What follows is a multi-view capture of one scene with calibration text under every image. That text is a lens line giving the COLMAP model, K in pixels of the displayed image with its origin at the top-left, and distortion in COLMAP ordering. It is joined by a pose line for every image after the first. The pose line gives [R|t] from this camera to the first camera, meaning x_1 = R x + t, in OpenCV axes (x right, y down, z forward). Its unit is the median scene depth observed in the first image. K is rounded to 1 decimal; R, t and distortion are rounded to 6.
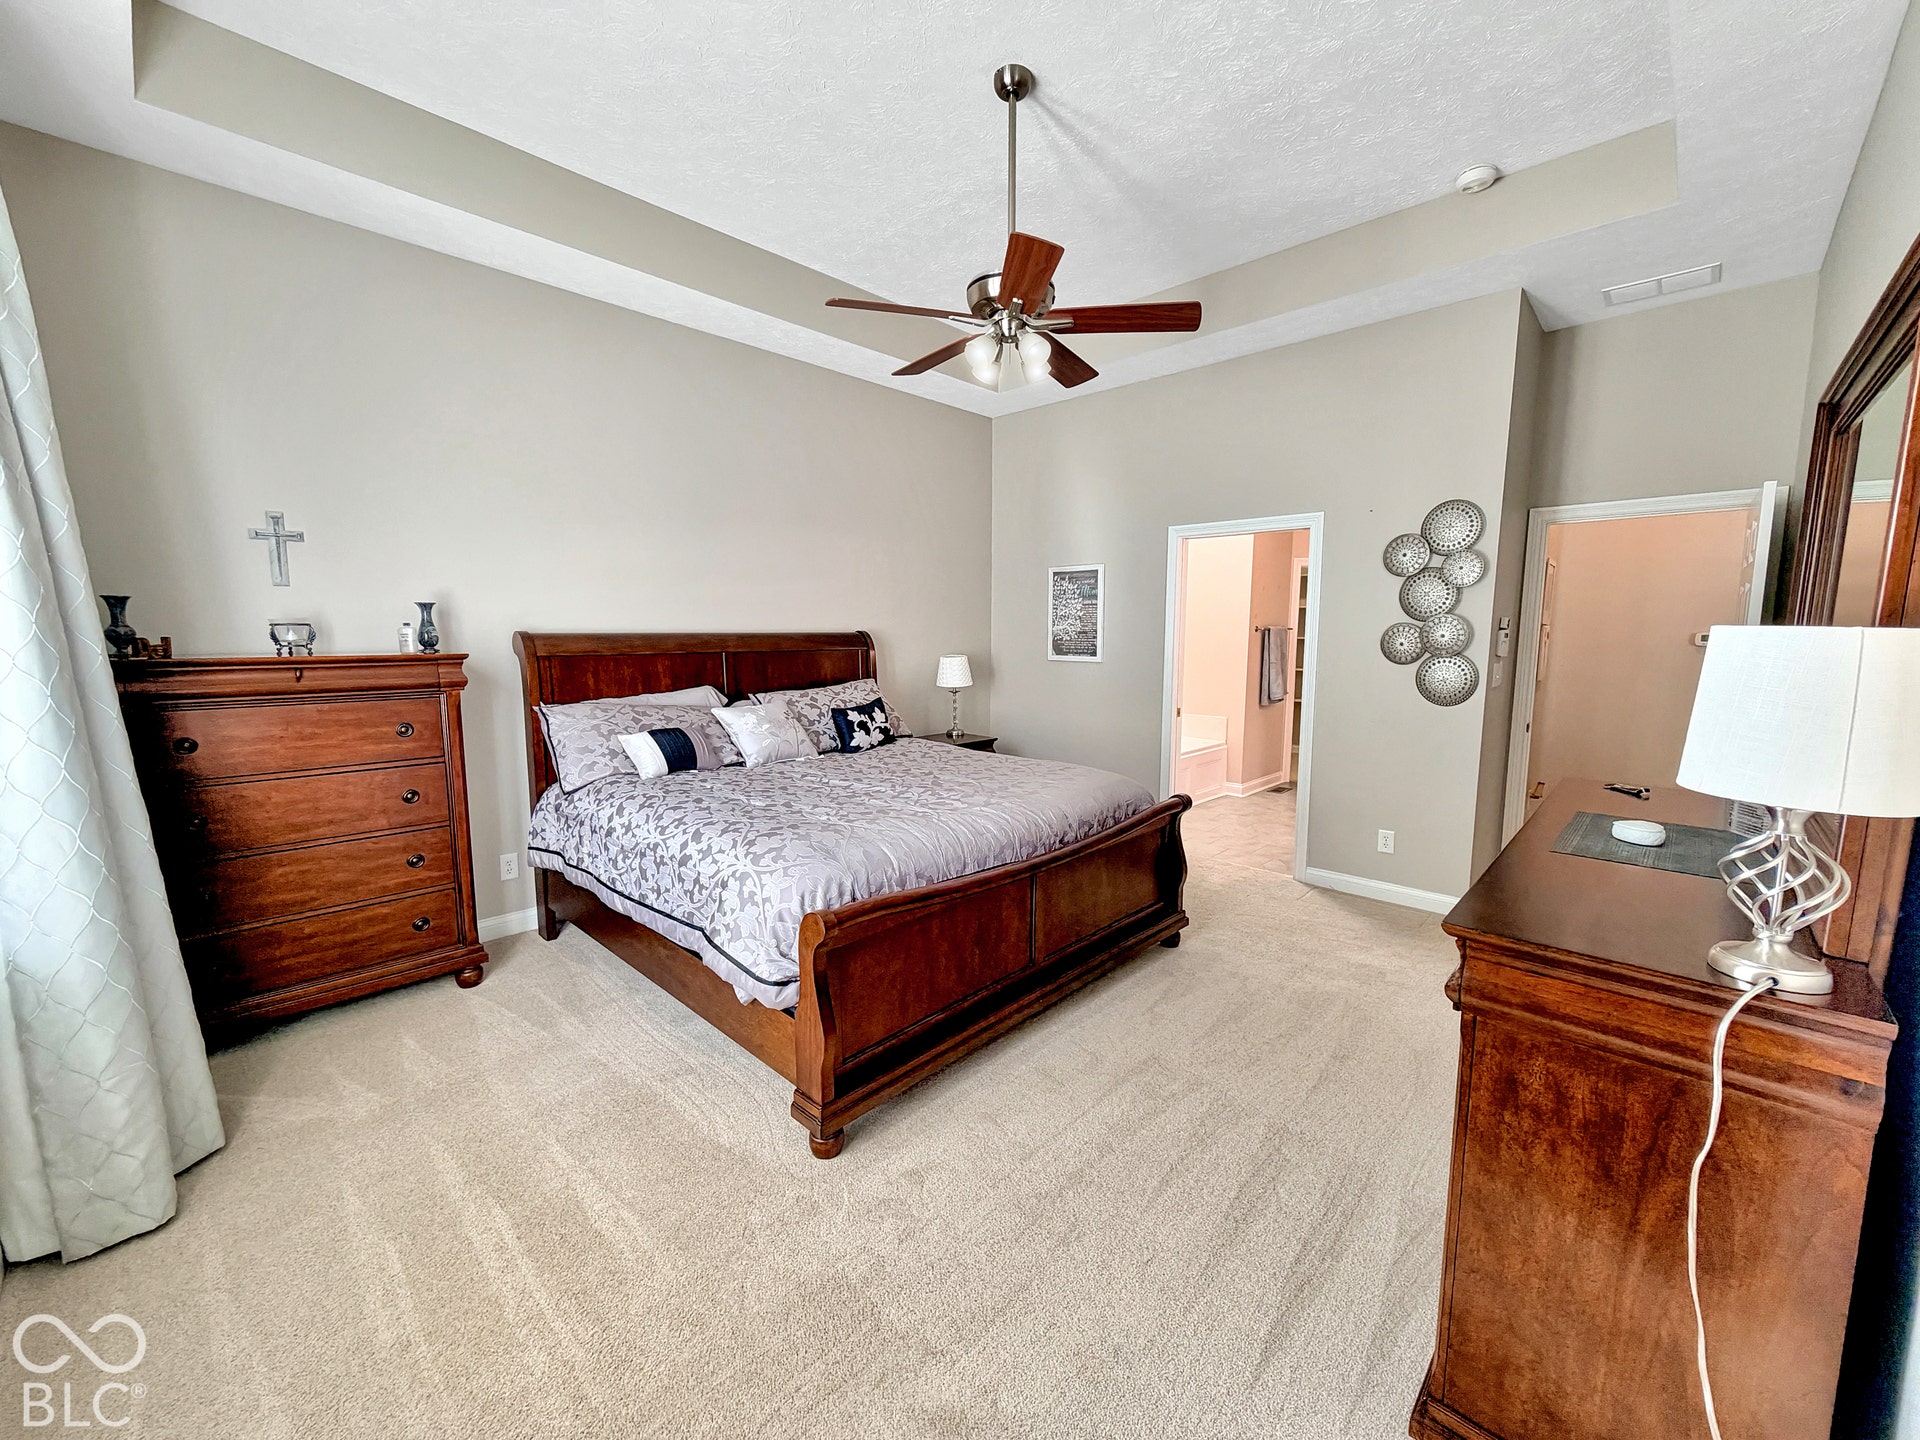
lens RADIAL K [[768.3, 0, 969.4], [0, 768.3, 719.5], [0, 0, 1]] dist [0.002798, -0.000321]
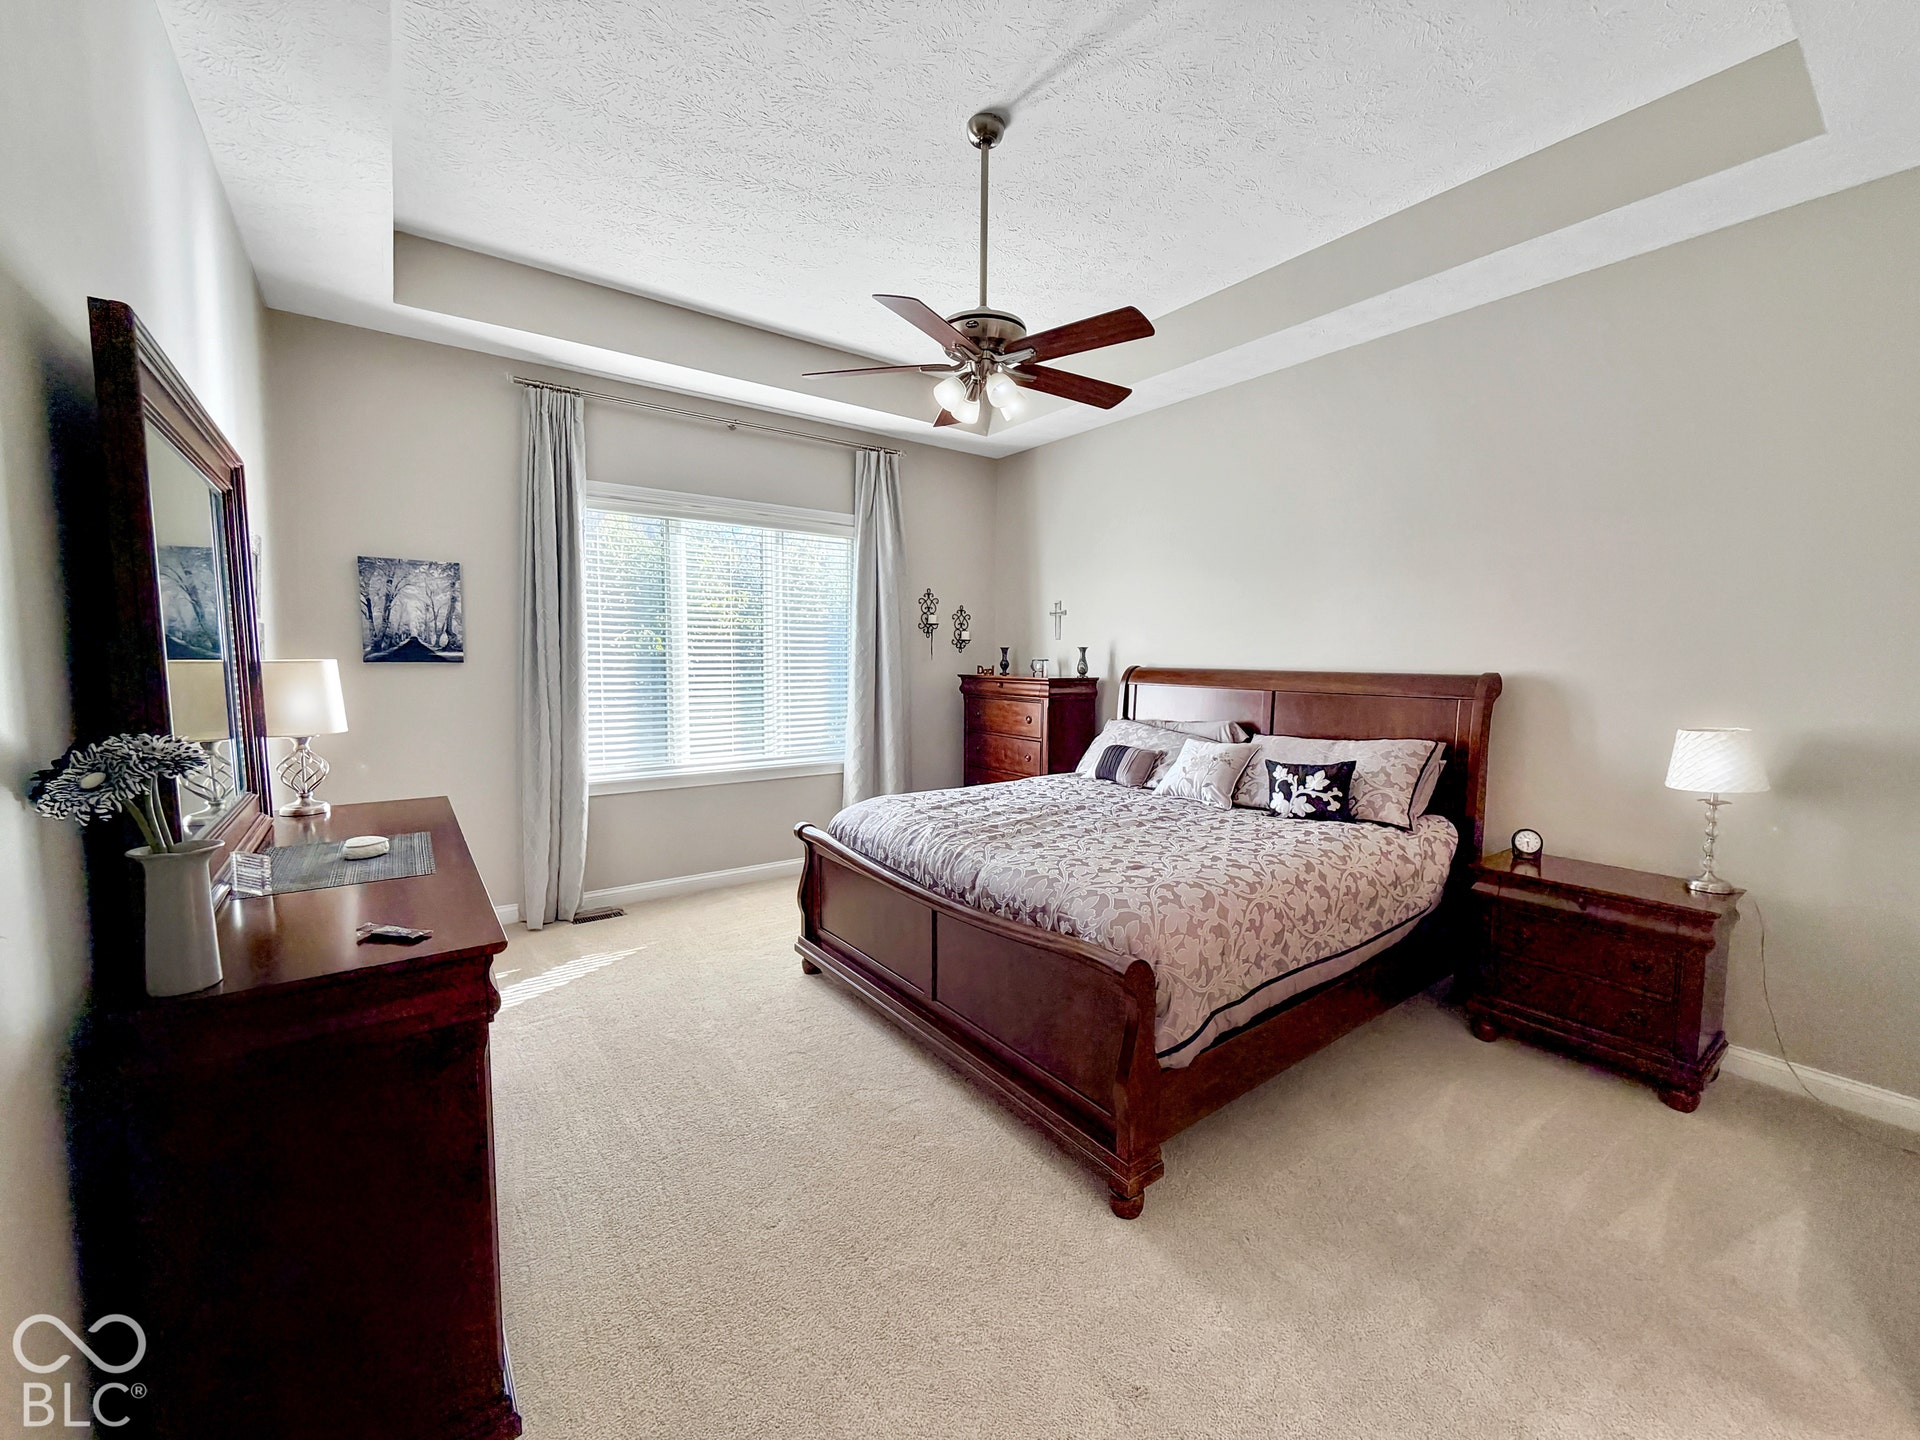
lens RADIAL K [[768.3, 0, 967.5], [0, 768.3, 723.9], [0, 0, 1]] dist [0.002798, -0.000321]
pose [[-0.166785, 0.085461, -0.982283, 0.920564], [-0.127733, 0.985969, 0.107470, -0.132793], [0.977685, 0.143394, -0.153528, 1.021795]]
